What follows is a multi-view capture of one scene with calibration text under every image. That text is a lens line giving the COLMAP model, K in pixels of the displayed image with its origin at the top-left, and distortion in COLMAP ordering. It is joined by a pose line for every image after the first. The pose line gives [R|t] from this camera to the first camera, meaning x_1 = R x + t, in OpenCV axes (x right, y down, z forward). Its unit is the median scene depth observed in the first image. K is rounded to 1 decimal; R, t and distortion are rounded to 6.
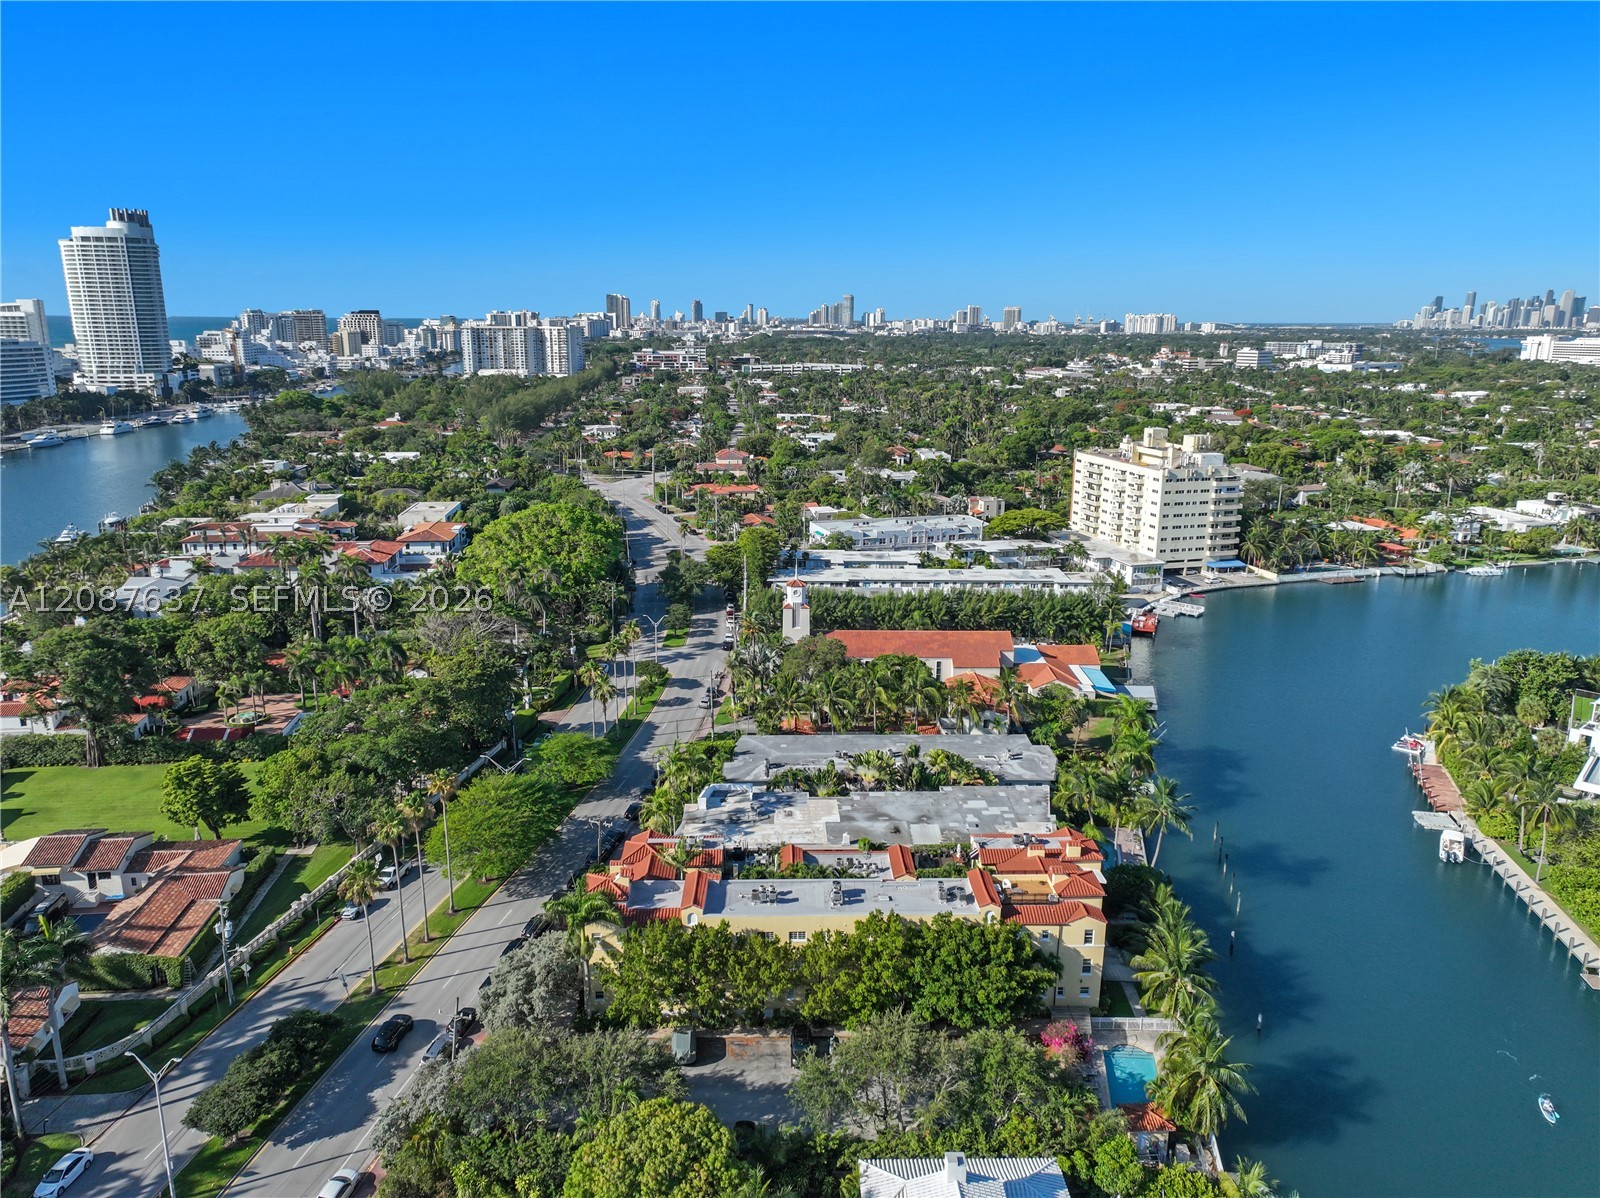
lens RADIAL K [[1120.6, 0, 808.1], [0, 1120.6, 599.9], [0, 0, 1]] dist [0.007079, 0.004411]
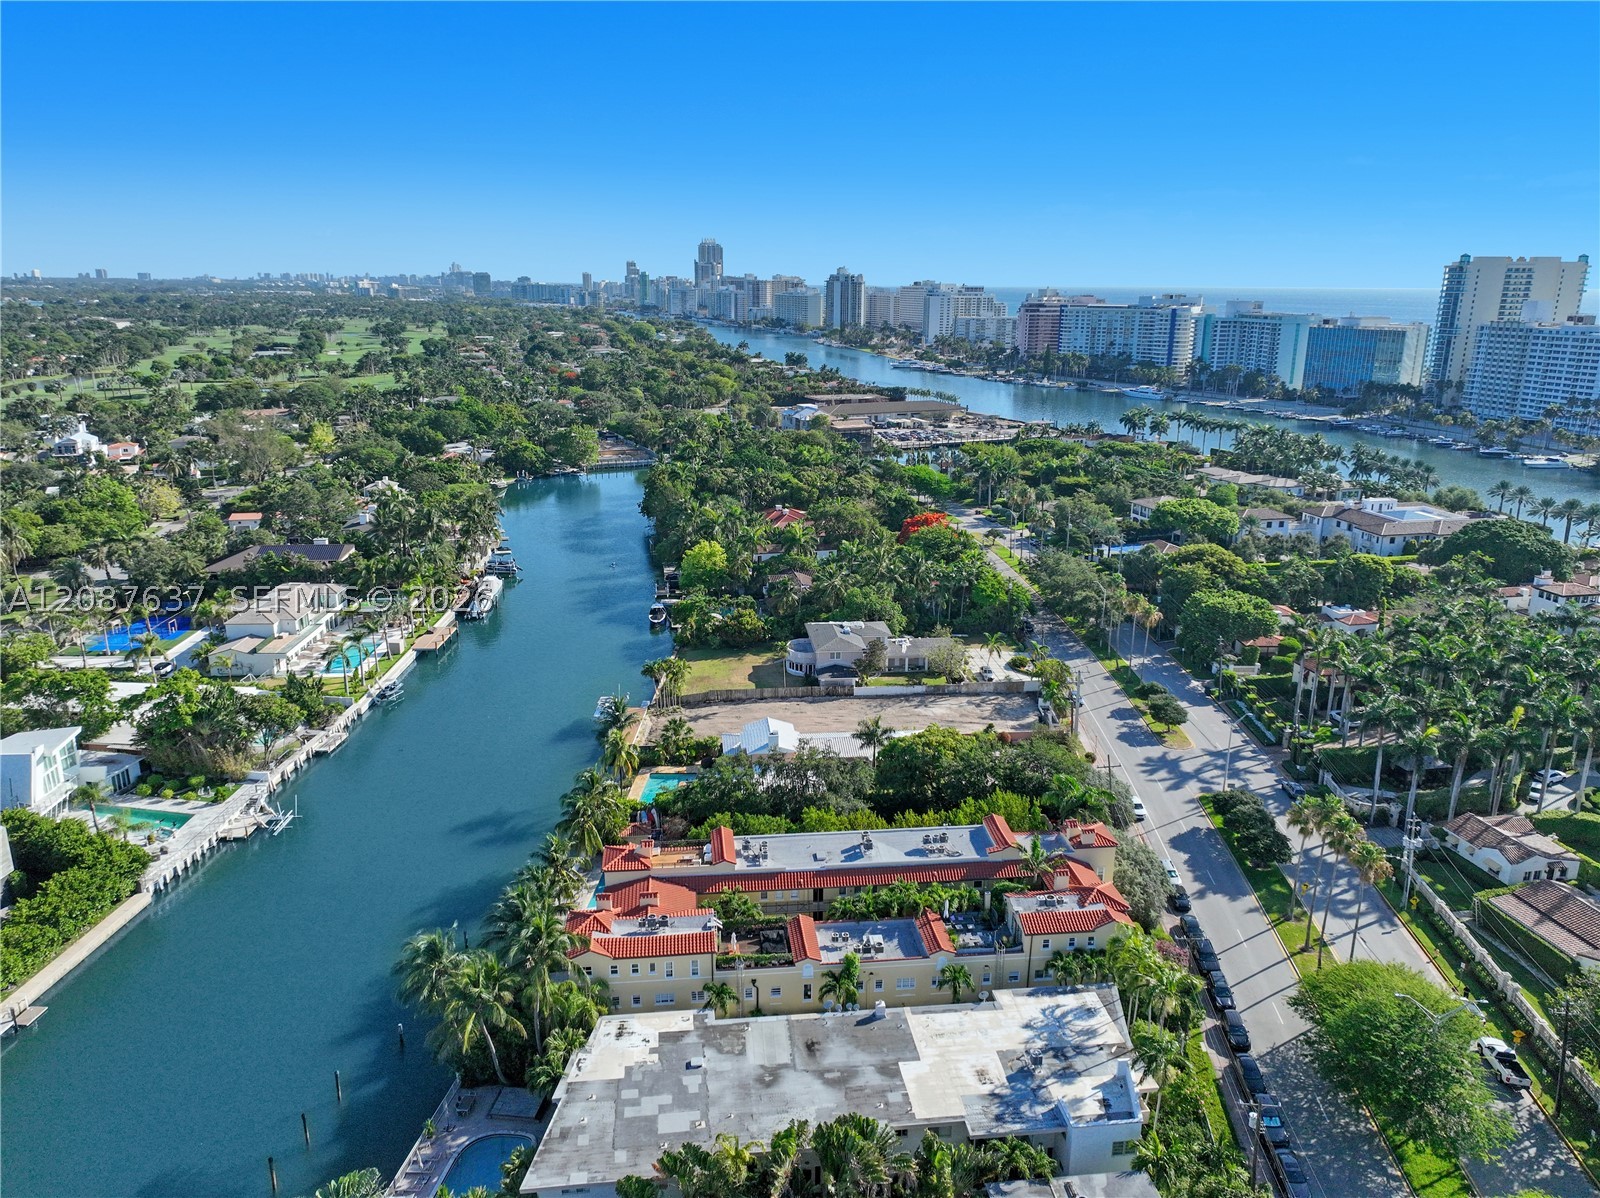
lens RADIAL K [[1120.6, 0, 808.1], [0, 1120.6, 599.9], [0, 0, 1]] dist [0.007079, 0.004411]
pose [[-0.996145, 0.012091, -0.086885, 0.132815], [-0.033055, 0.865712, 0.499449, -0.352924], [0.081256, 0.500396, -0.861975, 1.411704]]
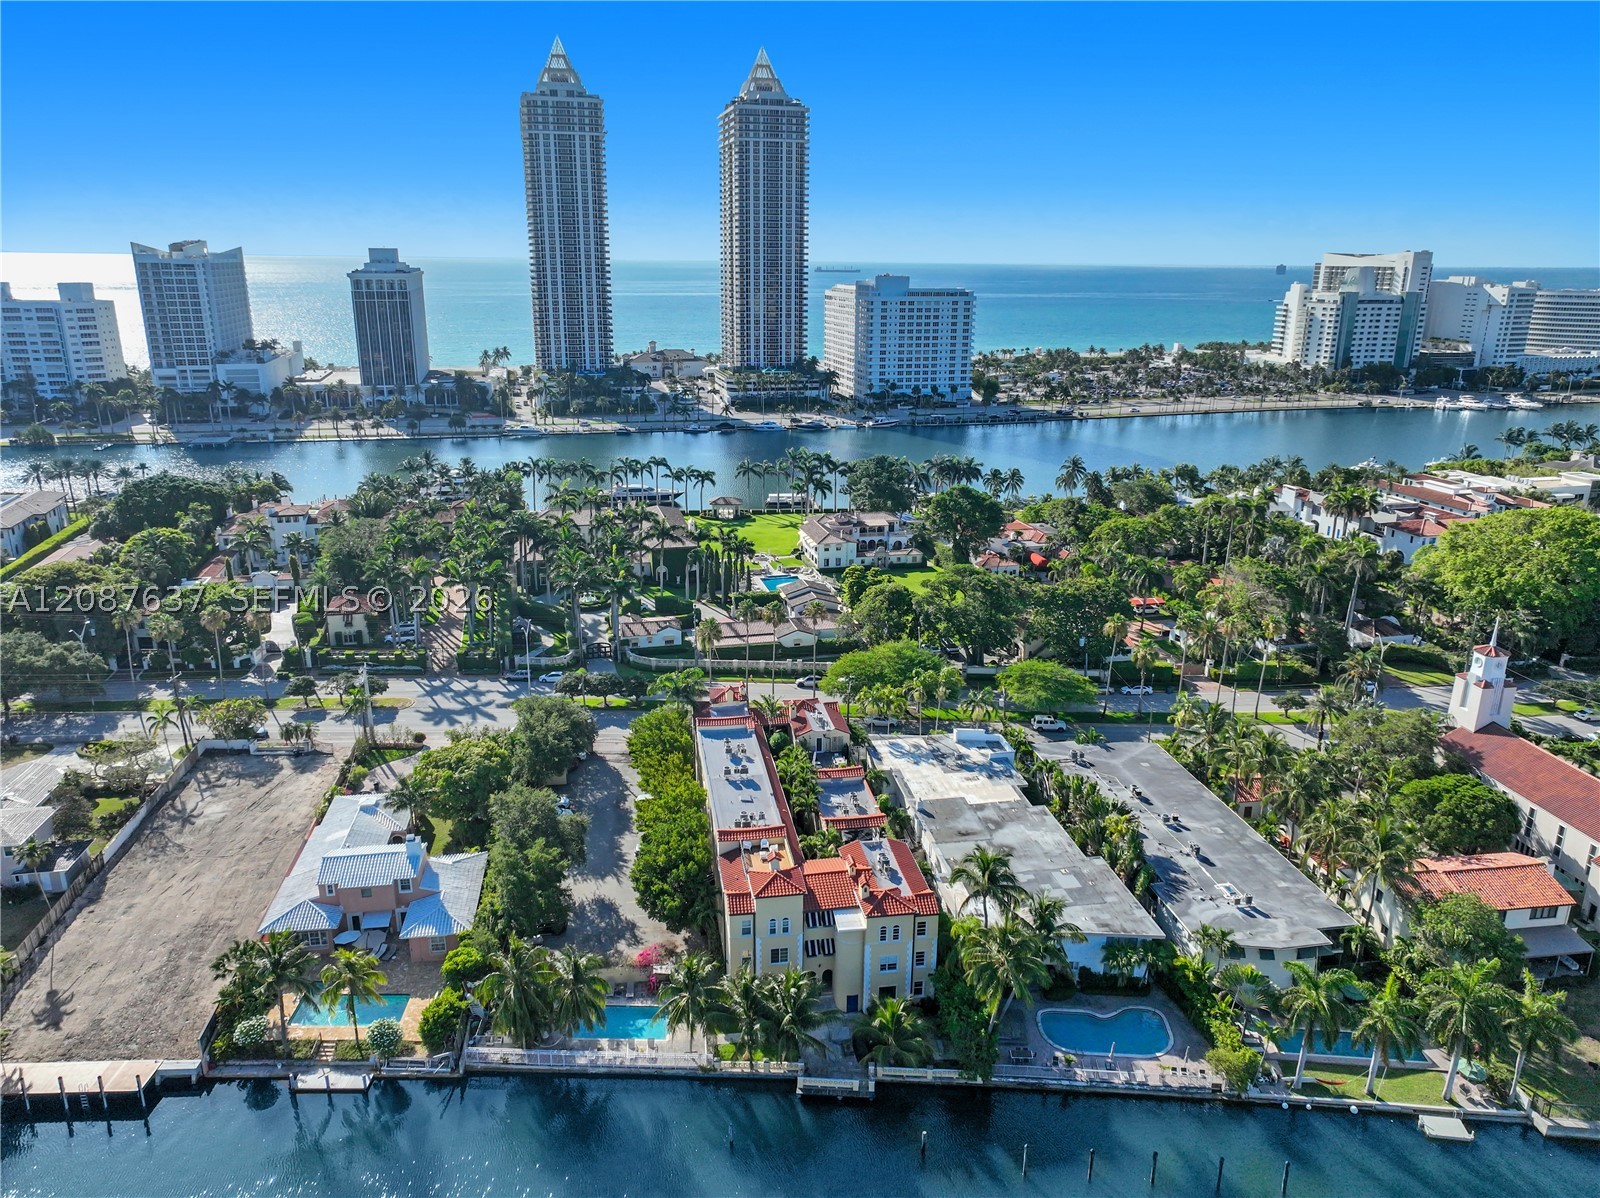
lens RADIAL K [[1120.6, 0, 808.1], [0, 1120.6, 599.9], [0, 0, 1]] dist [0.007079, 0.004411]
pose [[0.138778, 0.284645, -0.948535, 0.846735], [-0.250369, 0.936773, 0.244484, -0.157272], [0.958152, 0.203555, 0.201269, 0.642835]]
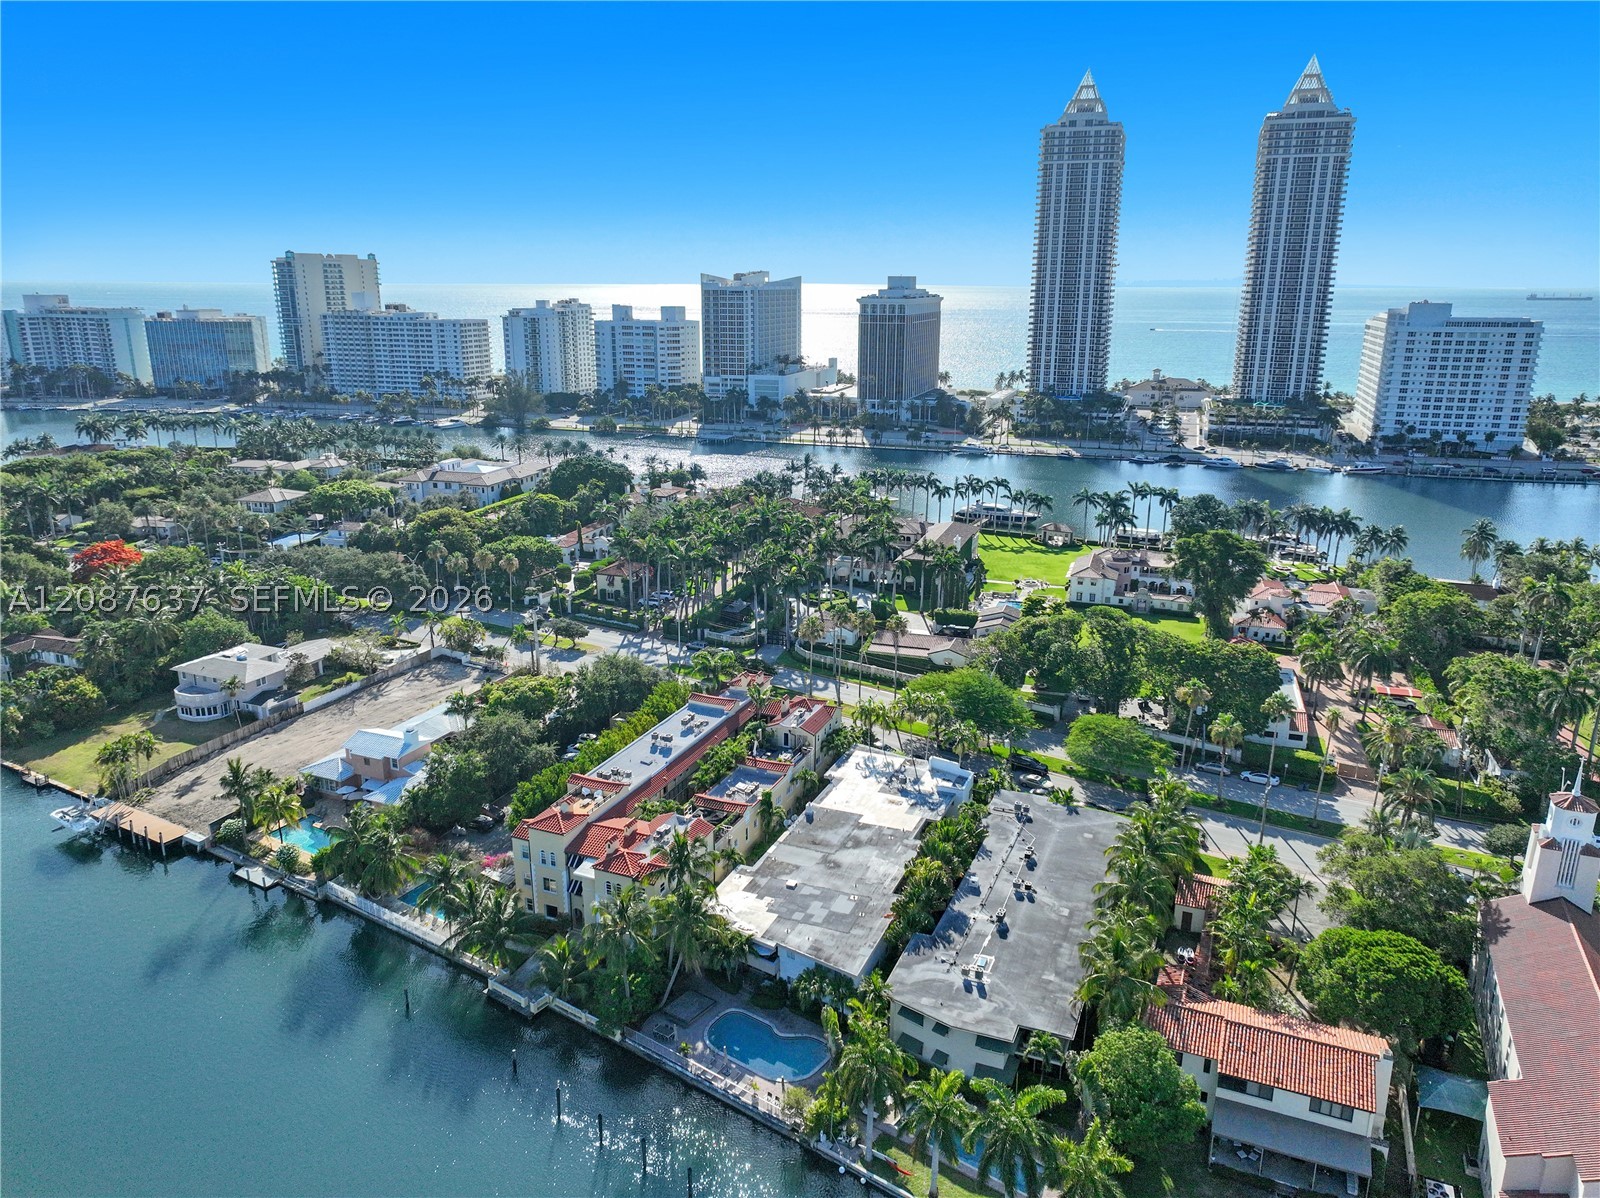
lens RADIAL K [[1120.6, 0, 808.1], [0, 1120.6, 599.9], [0, 0, 1]] dist [0.007079, 0.004411]
pose [[-0.408132, 0.241870, -0.880299, 0.820581], [-0.231118, 0.905478, 0.355941, -0.291658], [0.883183, 0.348724, -0.313654, 1.184470]]
